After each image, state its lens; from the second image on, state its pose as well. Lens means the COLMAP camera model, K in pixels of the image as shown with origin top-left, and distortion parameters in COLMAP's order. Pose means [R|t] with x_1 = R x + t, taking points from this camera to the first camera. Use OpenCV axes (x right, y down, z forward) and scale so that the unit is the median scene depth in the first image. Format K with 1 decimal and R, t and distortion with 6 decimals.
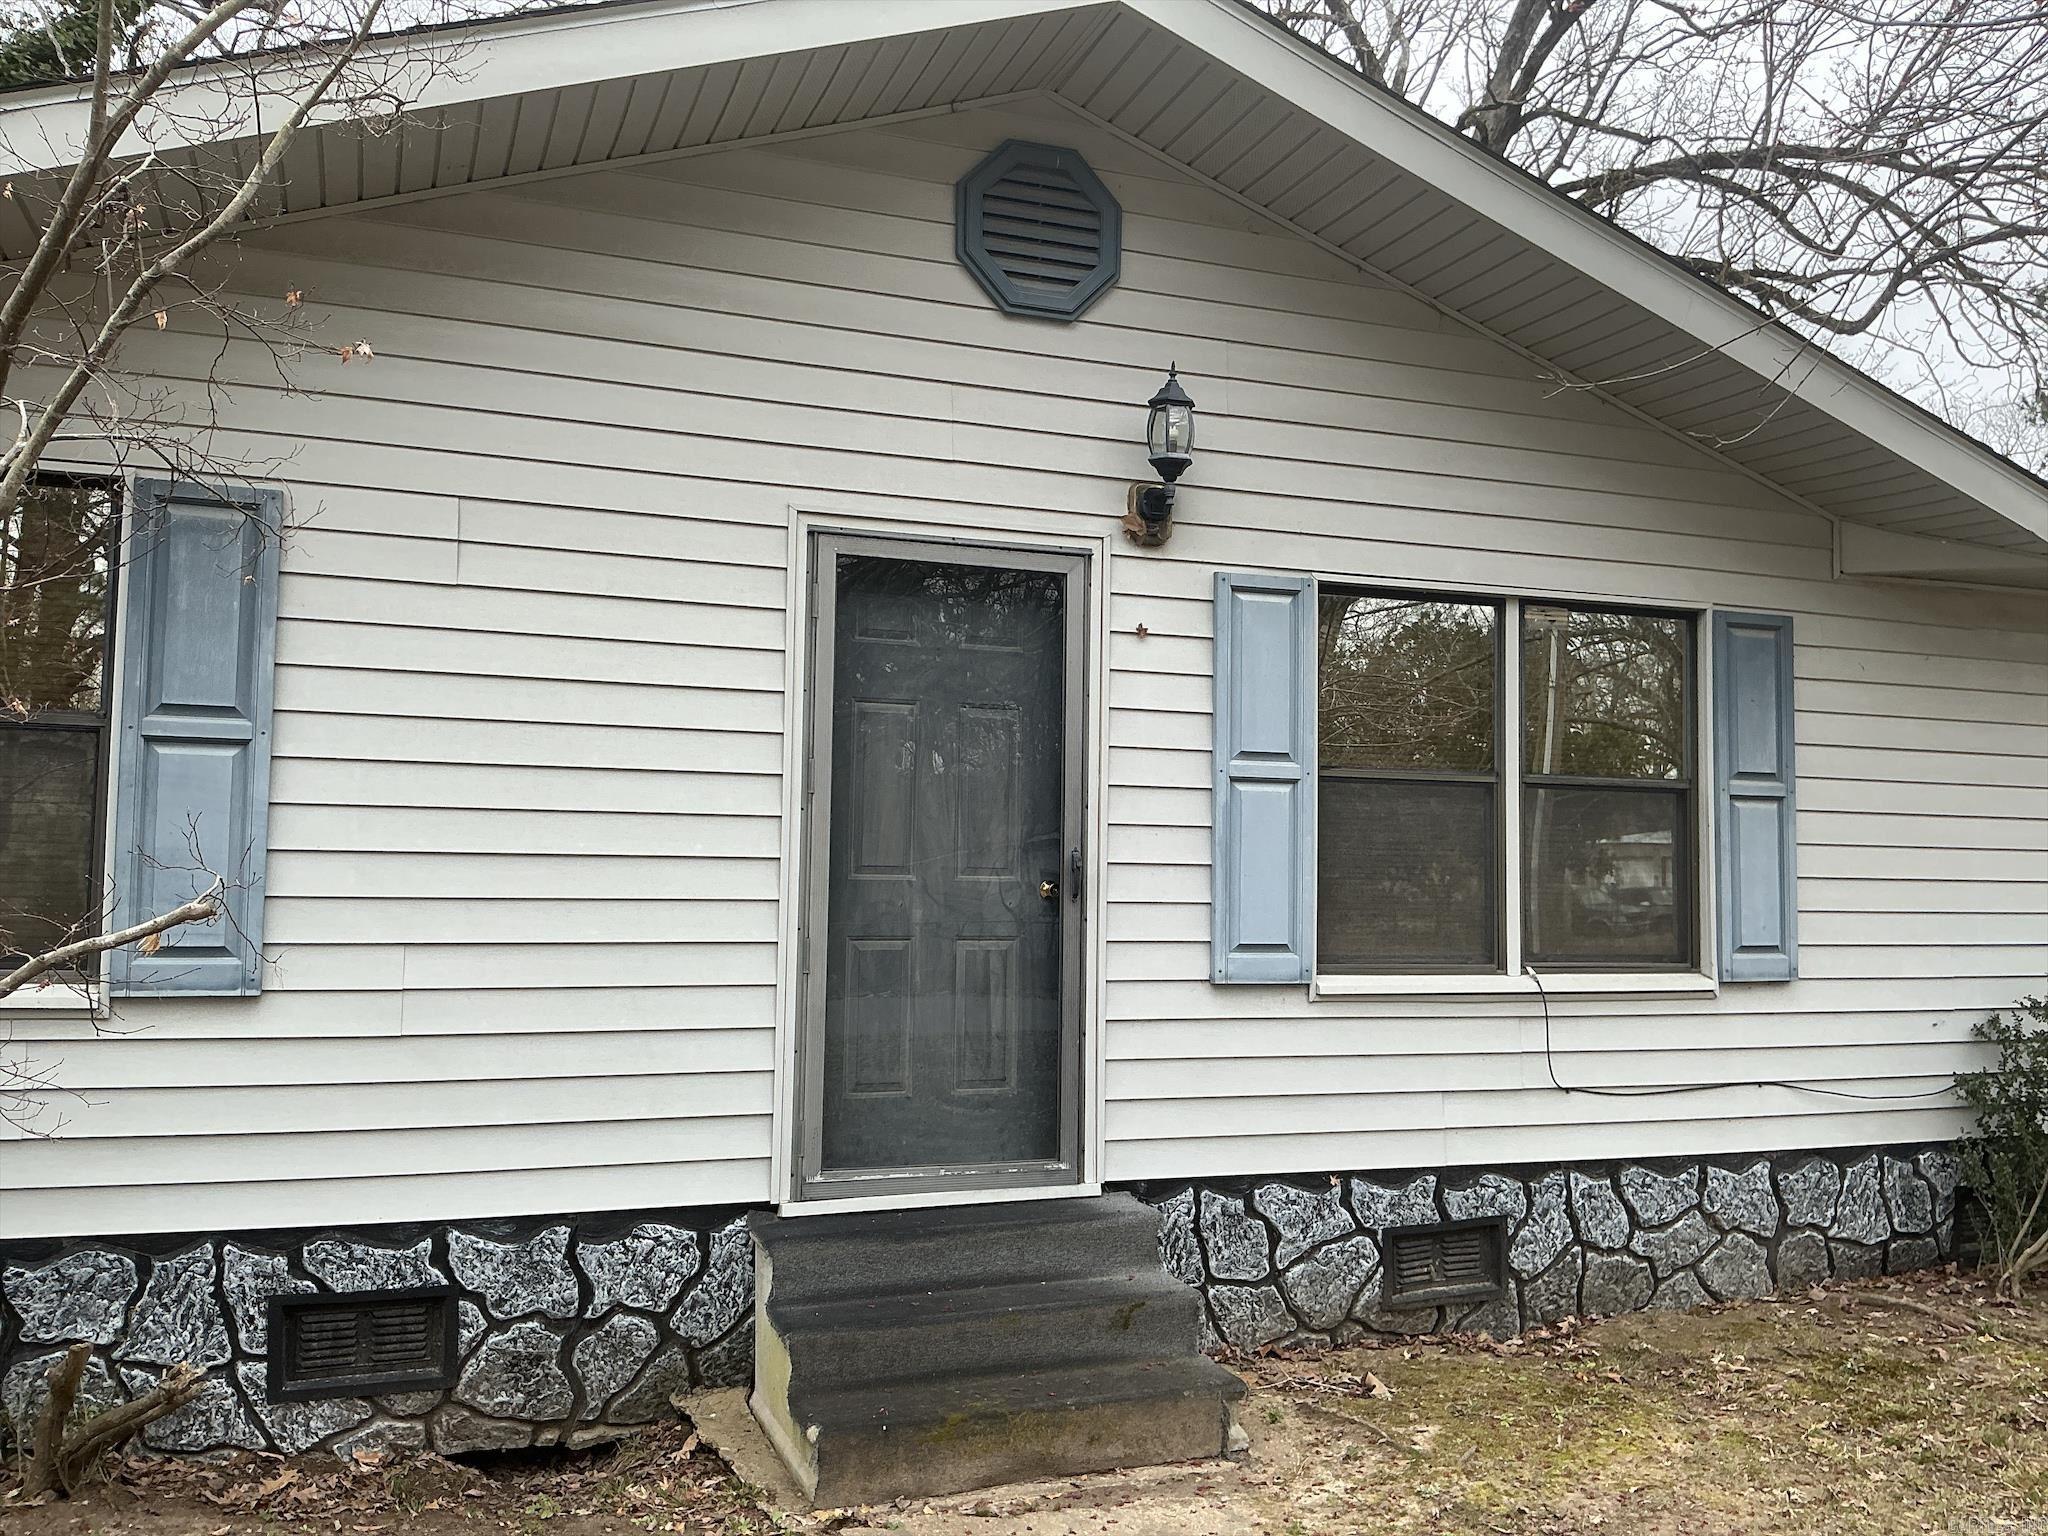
lens RADIAL K [[1689.7, 0, 1022.2], [0, 1689.7, 773.8], [0, 0, 1]] dist [0.150796, -0.314450]
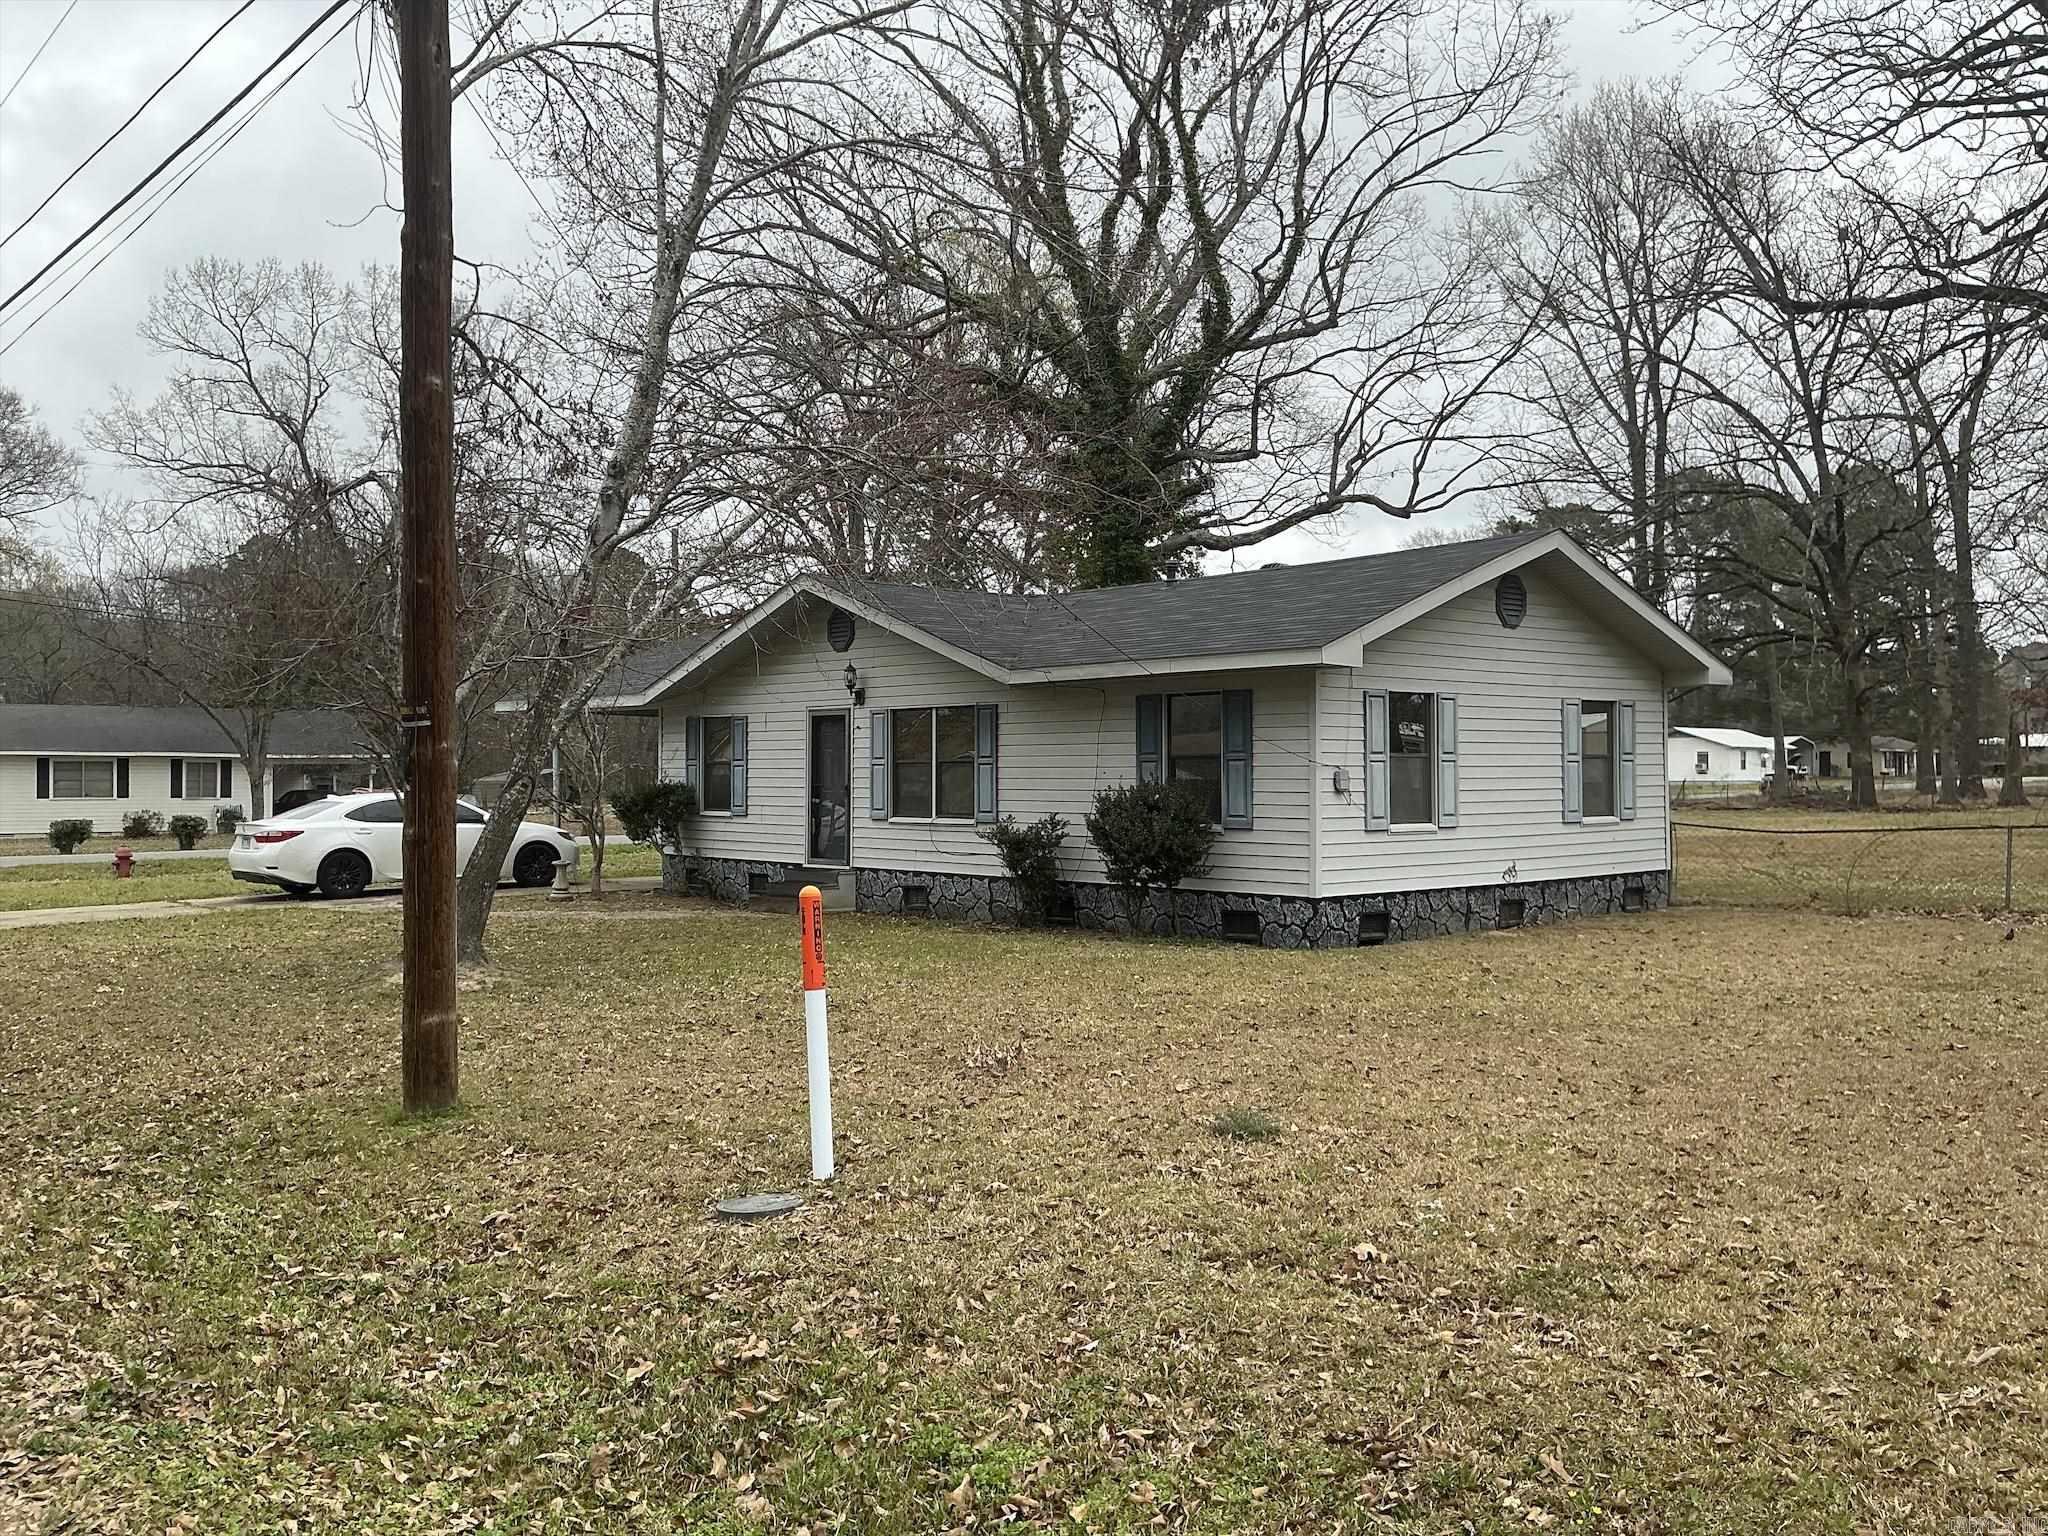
lens RADIAL K [[1689.7, 0, 1022.2], [0, 1689.7, 773.8], [0, 0, 1]] dist [0.150796, -0.314450]
pose [[0.367638, -0.013606, -0.929869, 3.772863], [0.063872, 0.997901, 0.010652, 0.003811], [0.927773, -0.063308, 0.367736, -0.083682]]
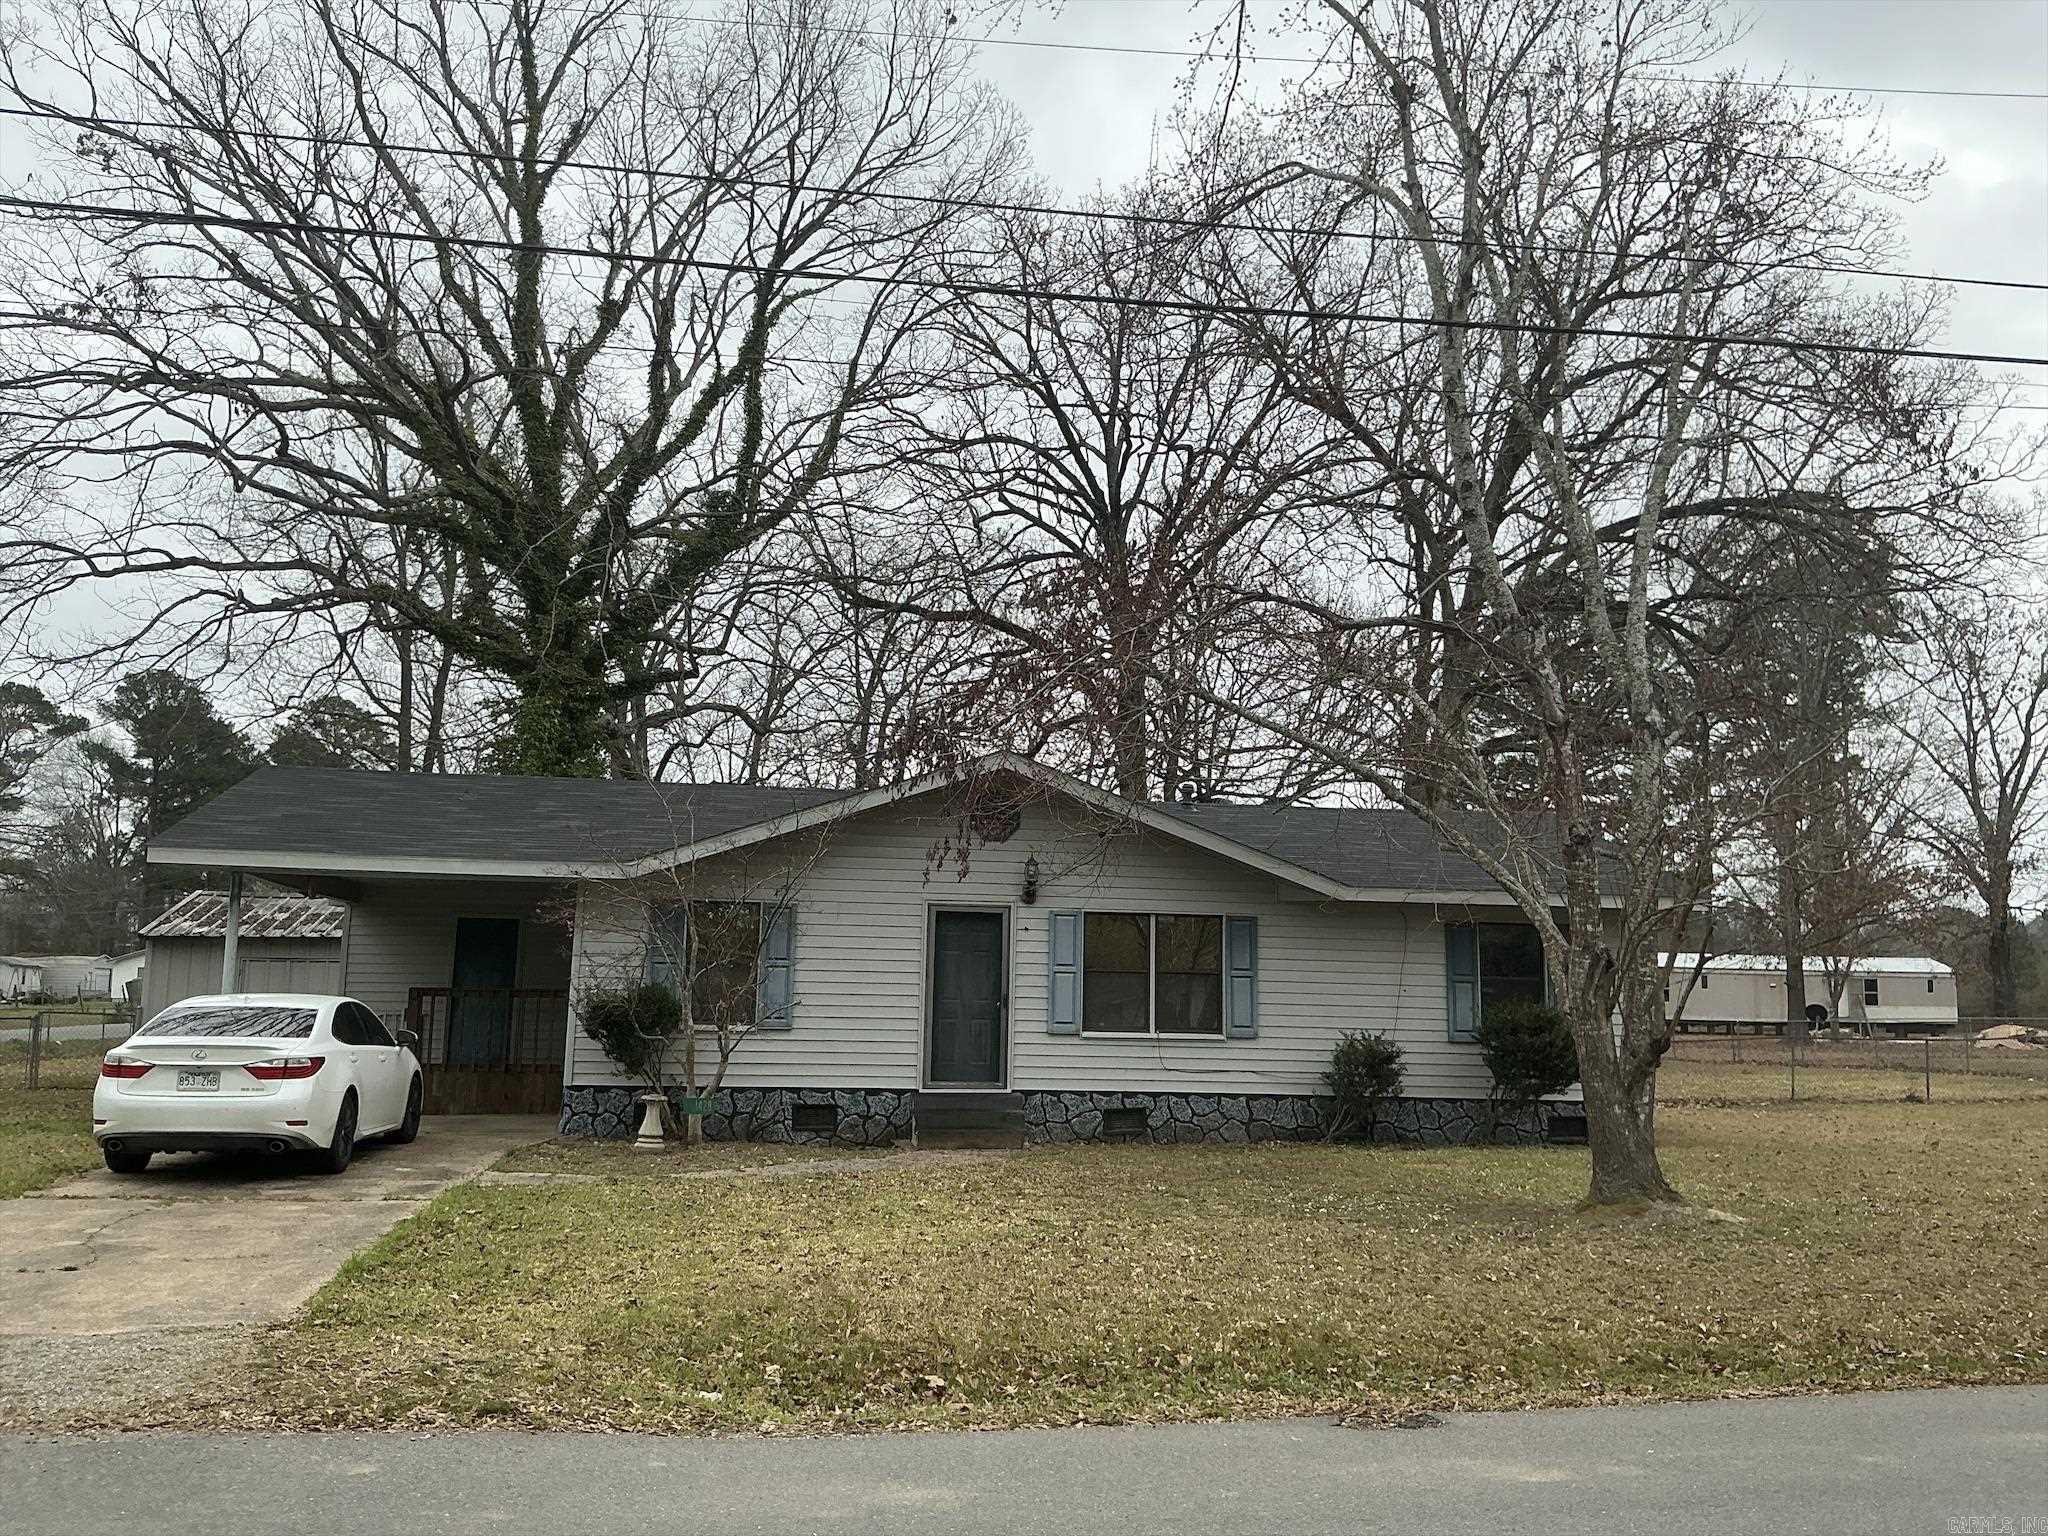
lens RADIAL K [[1688.0, 0, 1018.1], [0, 1688.0, 766.7], [0, 0, 1]] dist [0.177109, -0.403342]
pose [[0.977575, -0.023808, -0.209238, 0.772206], [0.006272, 0.996440, -0.084077, -0.122333], [0.210495, 0.080879, 0.974244, -2.350827]]
